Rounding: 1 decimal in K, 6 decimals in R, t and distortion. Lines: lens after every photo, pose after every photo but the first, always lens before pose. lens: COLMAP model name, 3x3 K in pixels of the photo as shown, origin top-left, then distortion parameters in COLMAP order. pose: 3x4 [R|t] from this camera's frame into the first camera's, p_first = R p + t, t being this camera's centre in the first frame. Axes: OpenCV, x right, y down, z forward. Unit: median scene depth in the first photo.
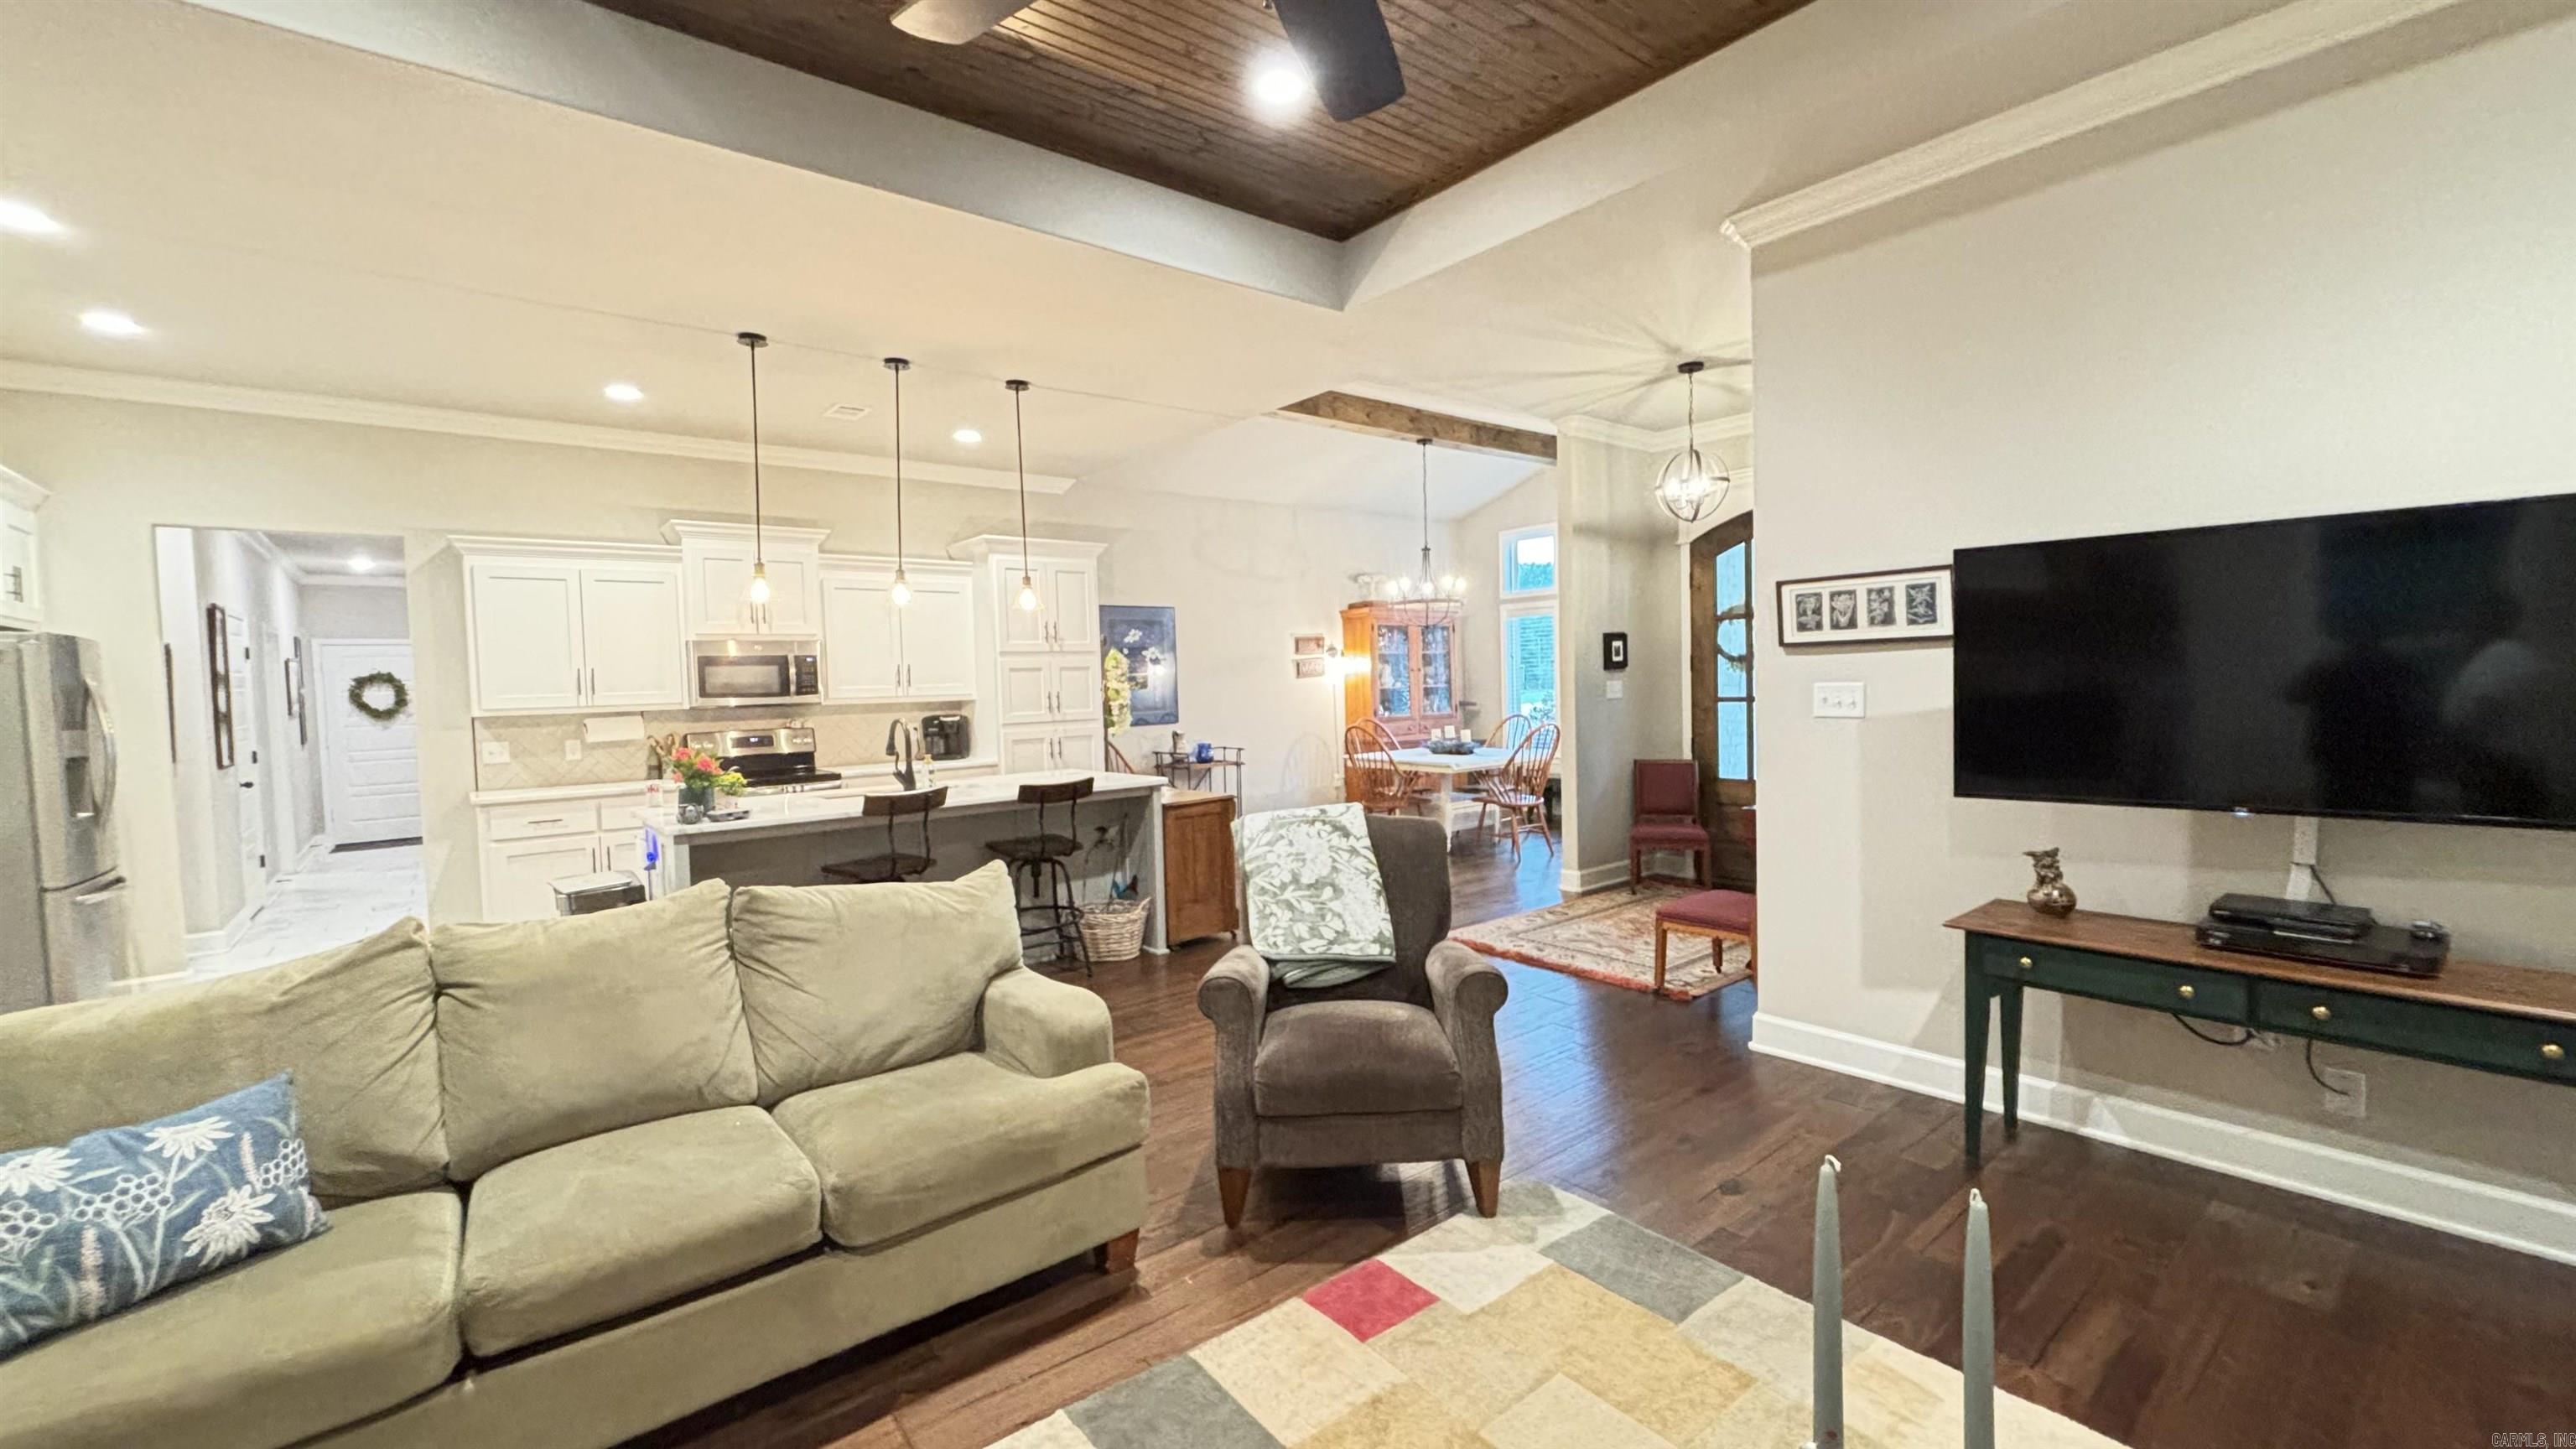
lens RADIAL K [[1034.4, 0, 1291.1], [0, 1034.4, 716.6], [0, 0, 1]] dist [0.006489, -0.002407]
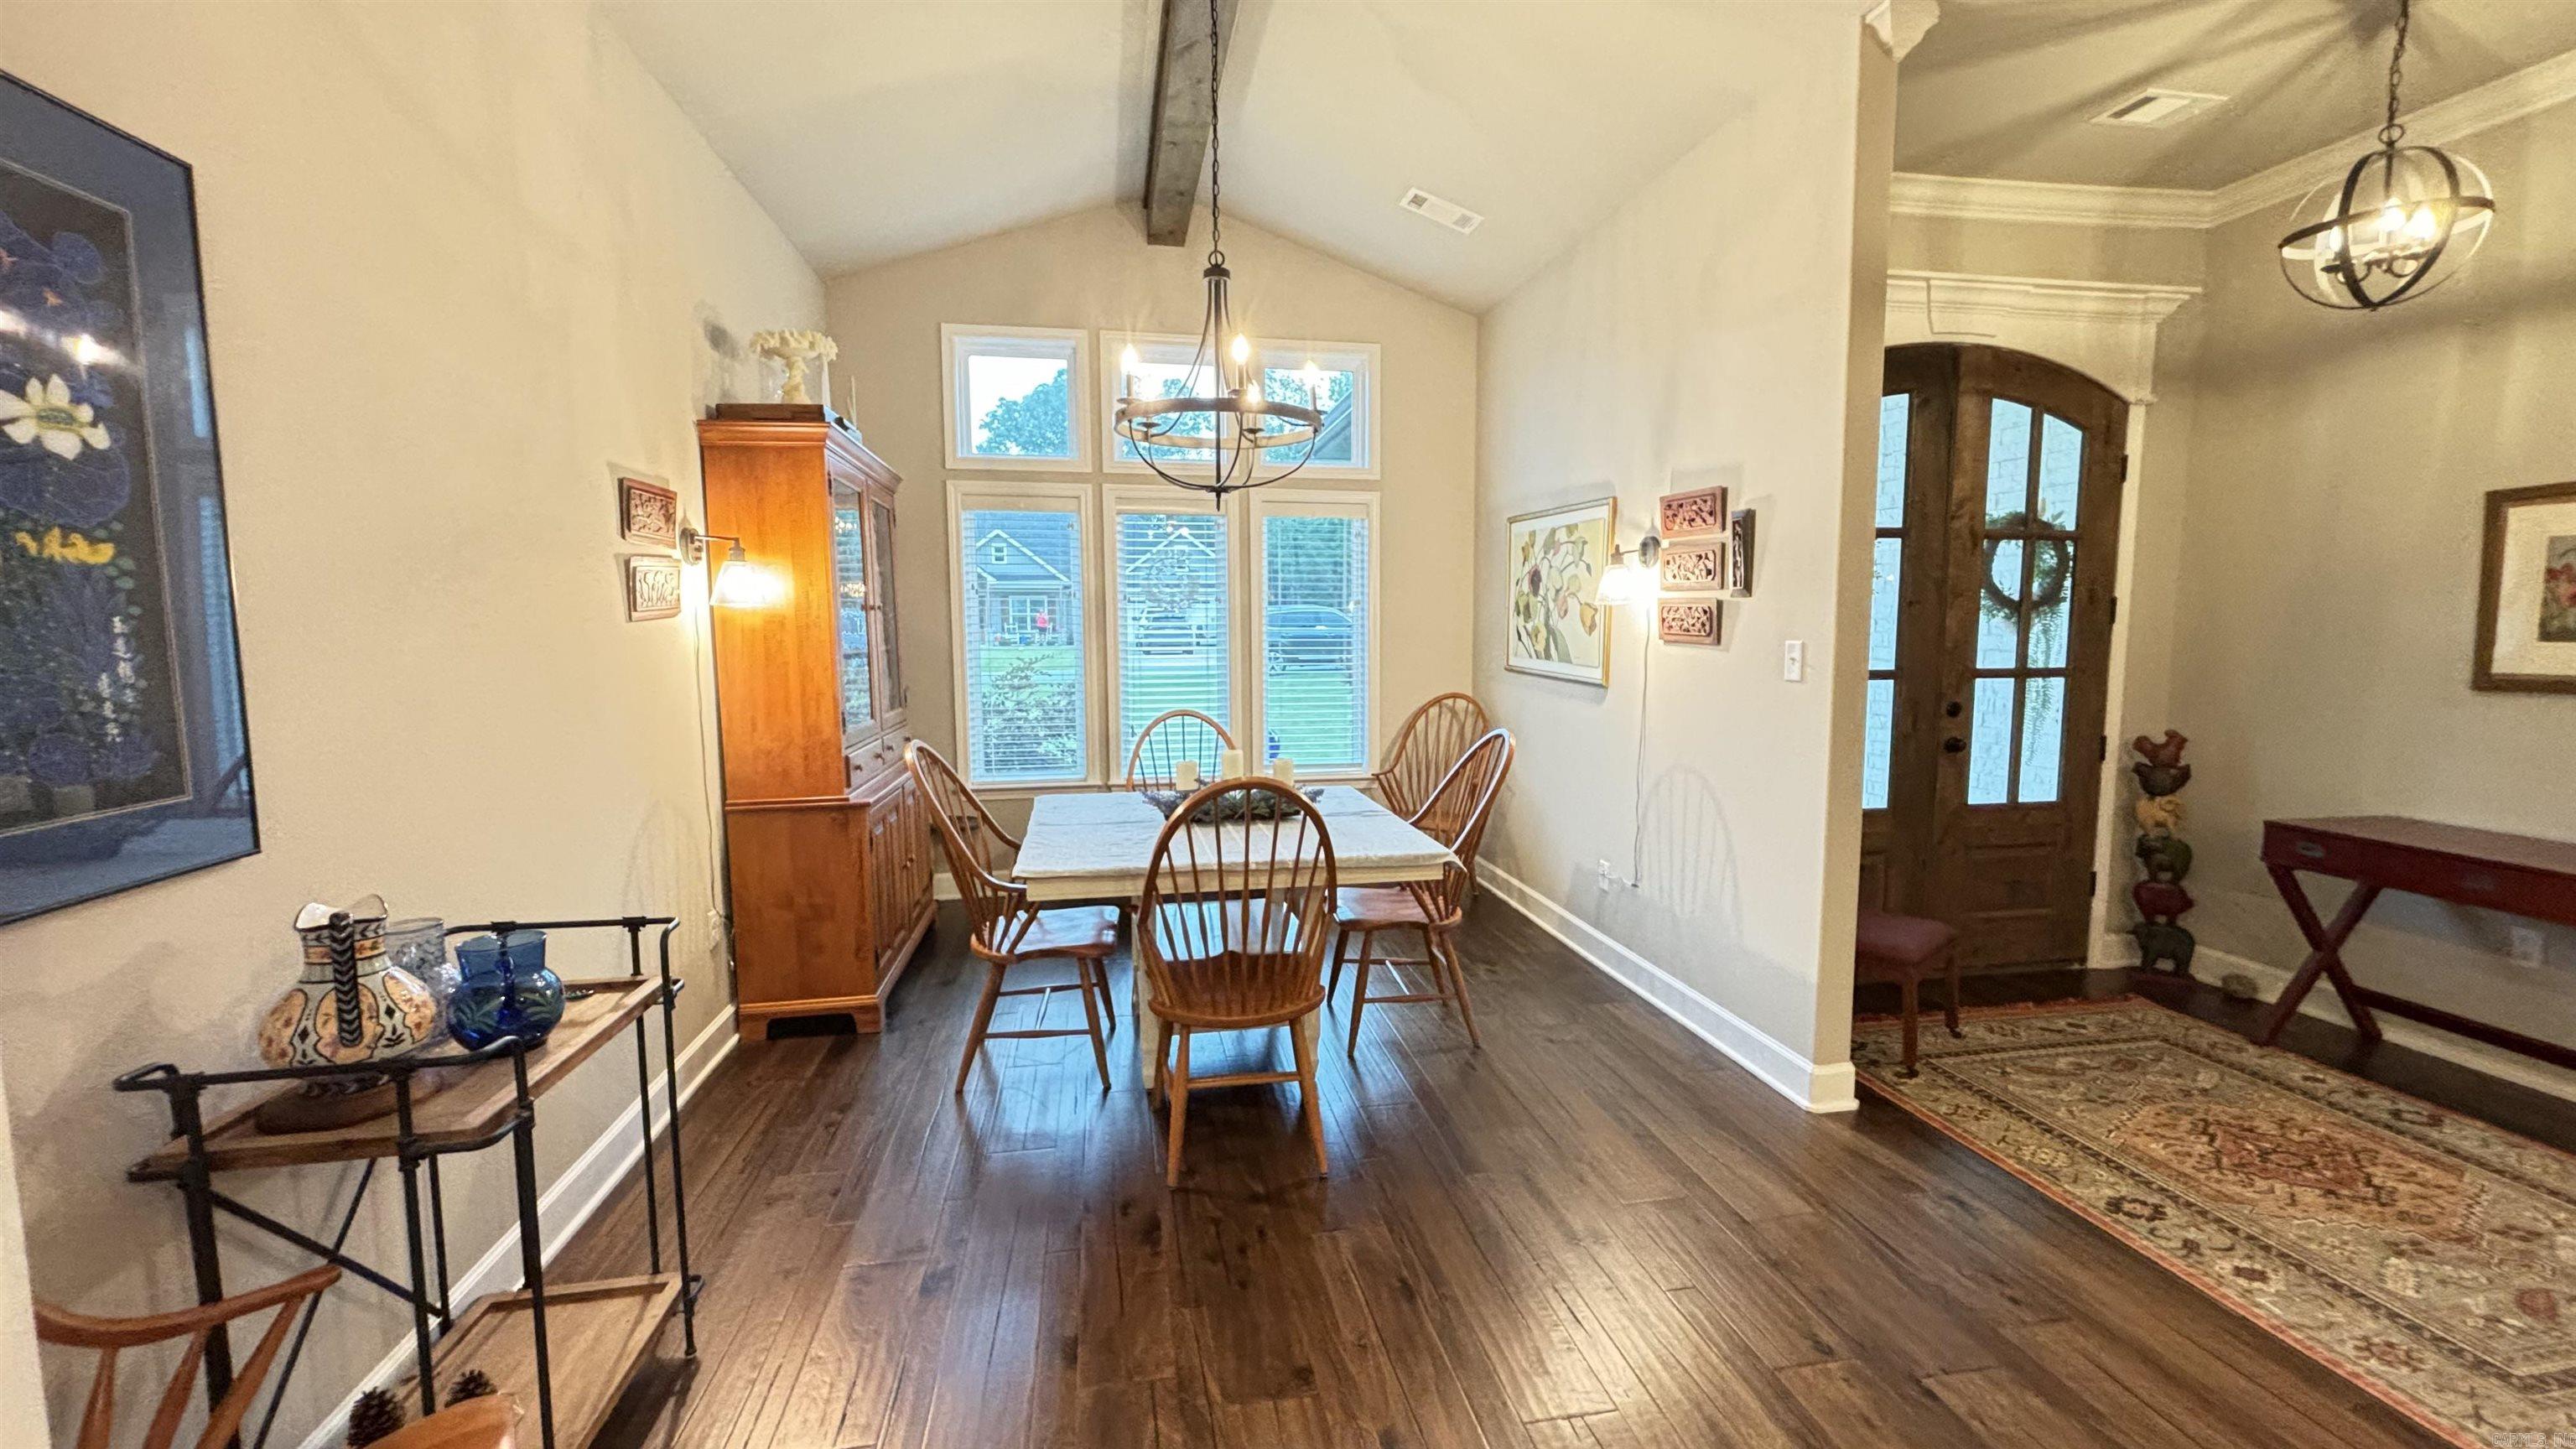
lens RADIAL K [[1034.4, 0, 1282.8], [0, 1034.4, 721.9], [0, 0, 1]] dist [0.006489, -0.002407]
pose [[0.488611, -0.056394, 0.870677, -0.263125], [0.021399, 0.998383, 0.052657, -0.031946], [-0.872239, -0.007097, 0.489028, 1.129653]]
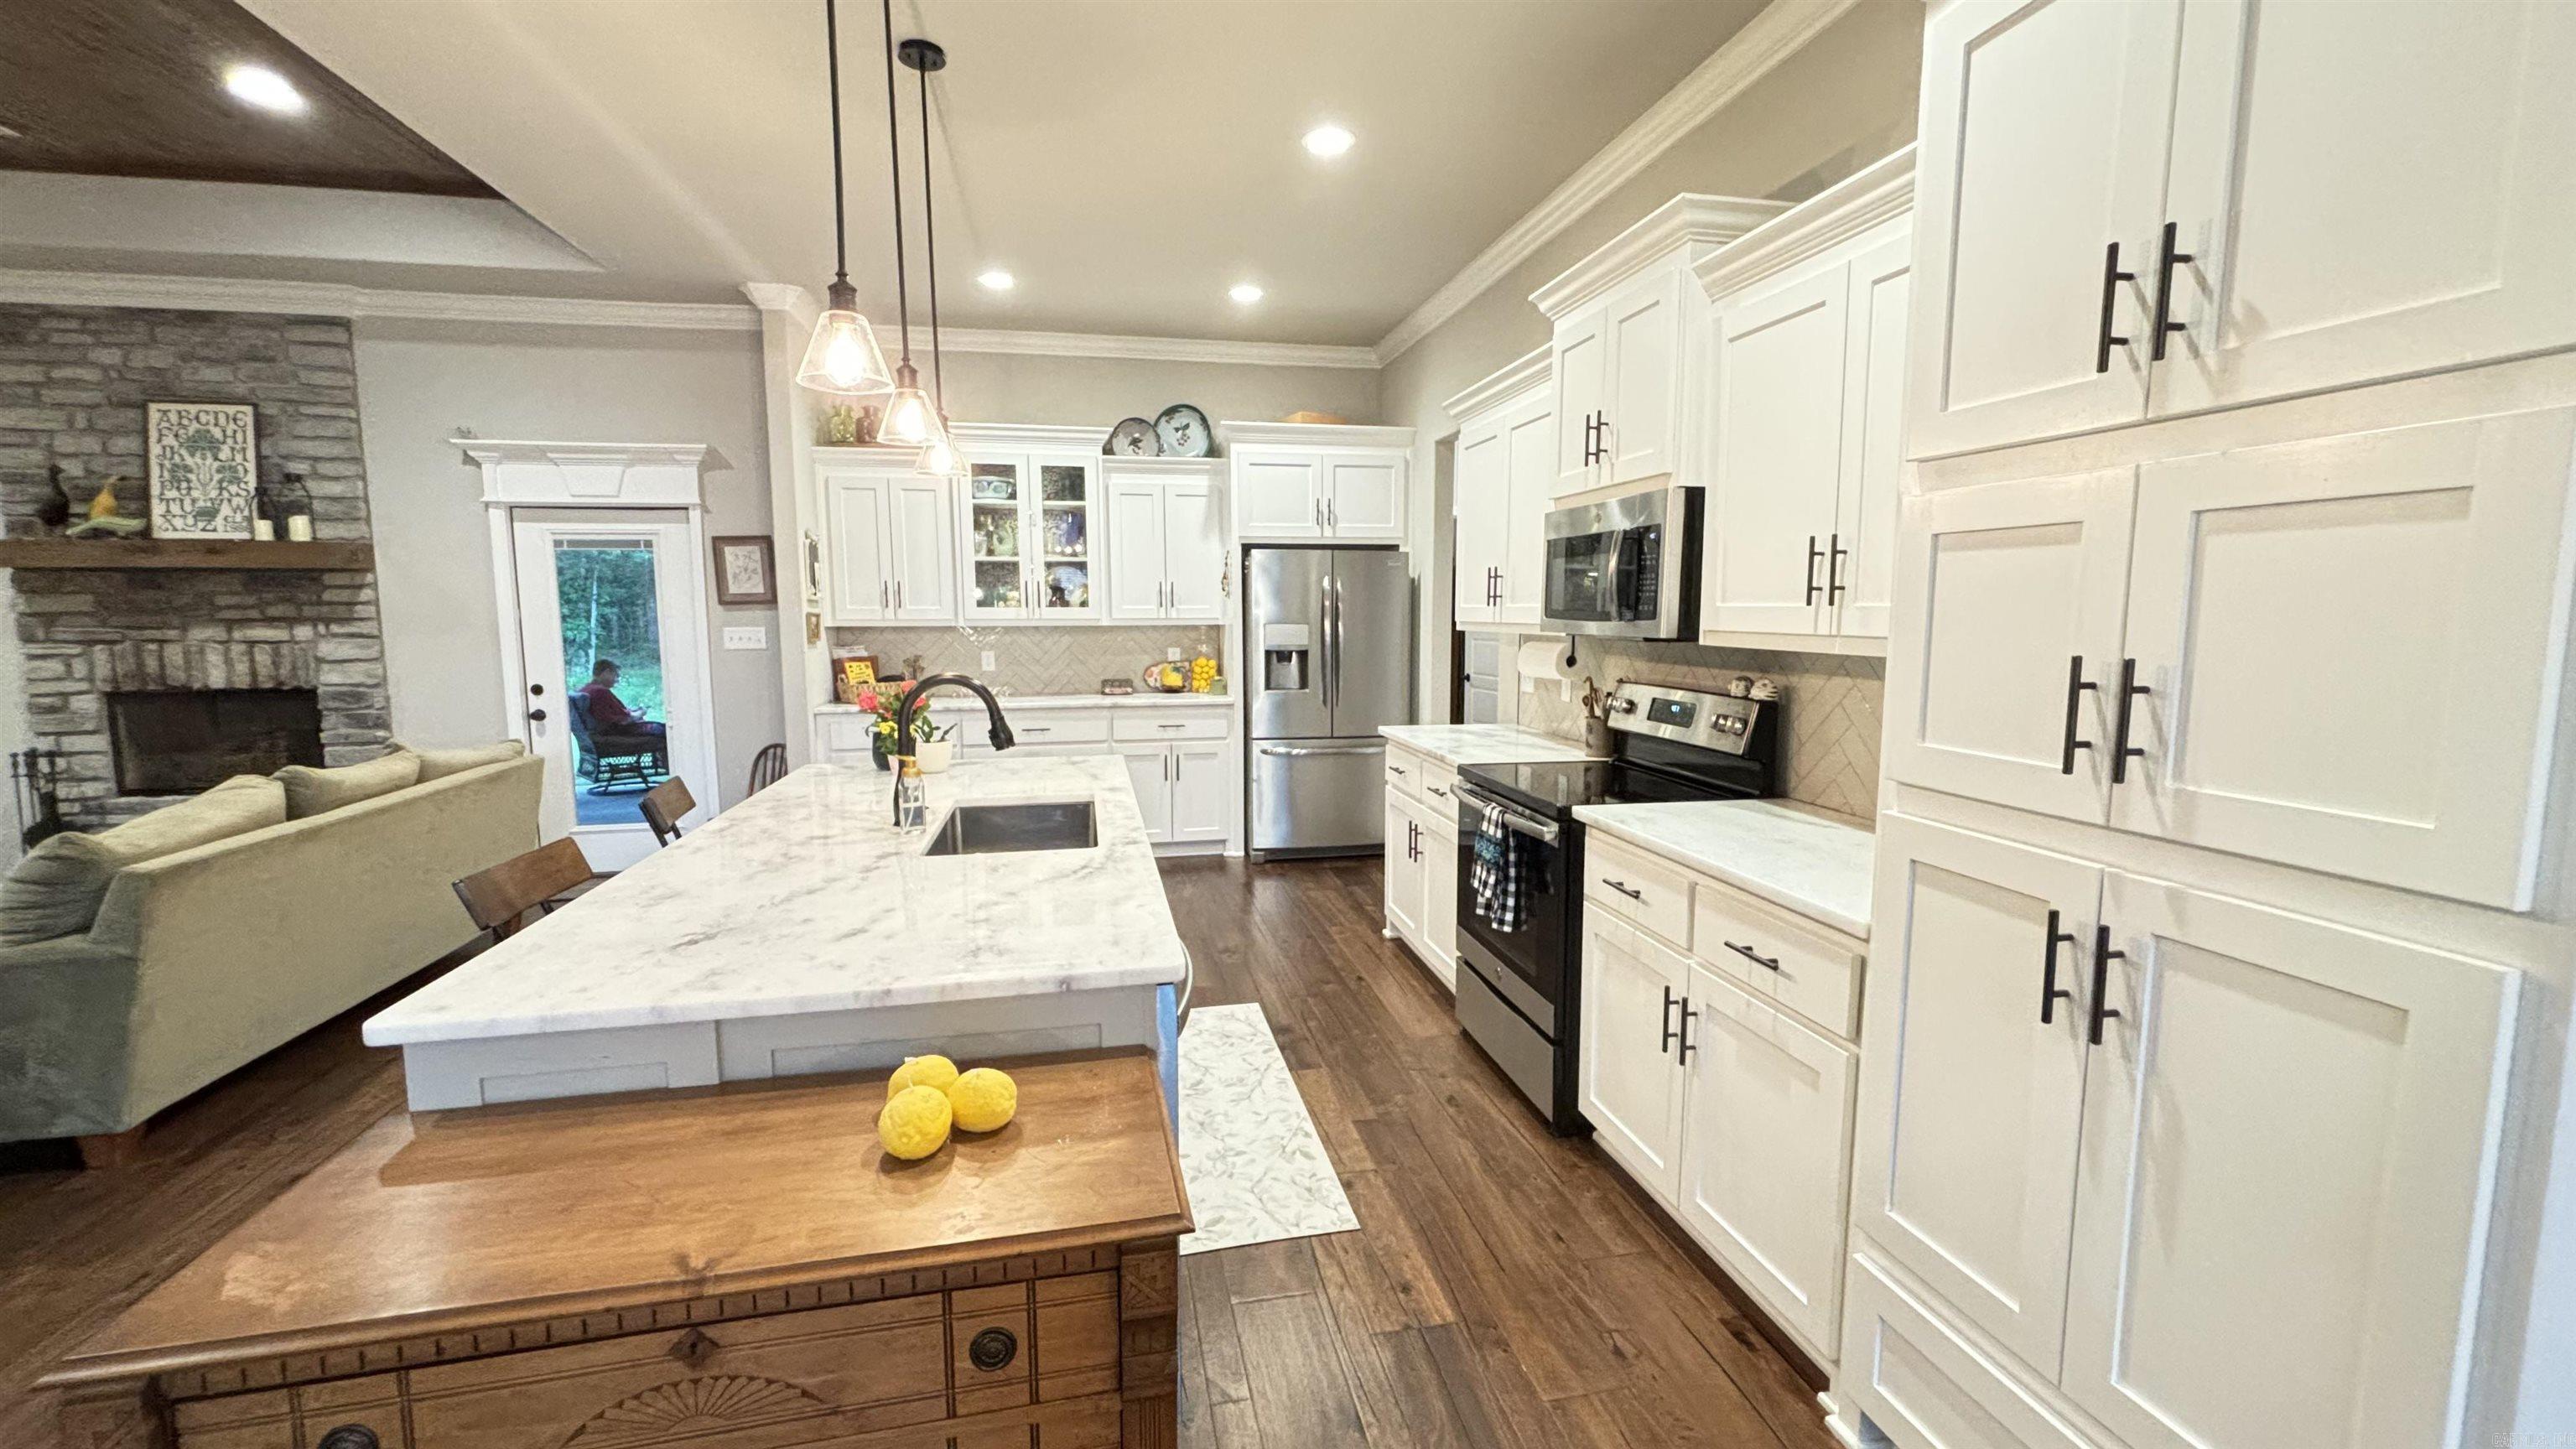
lens RADIAL K [[1034.4, 0, 1288.2], [0, 1034.4, 722.8], [0, 0, 1]] dist [0.006489, -0.002407]
pose [[-0.468906, 0.129007, -0.873776, -0.014920], [-0.014696, 0.987999, 0.153758, -0.047203], [0.883126, 0.084939, -0.461383, 1.188859]]
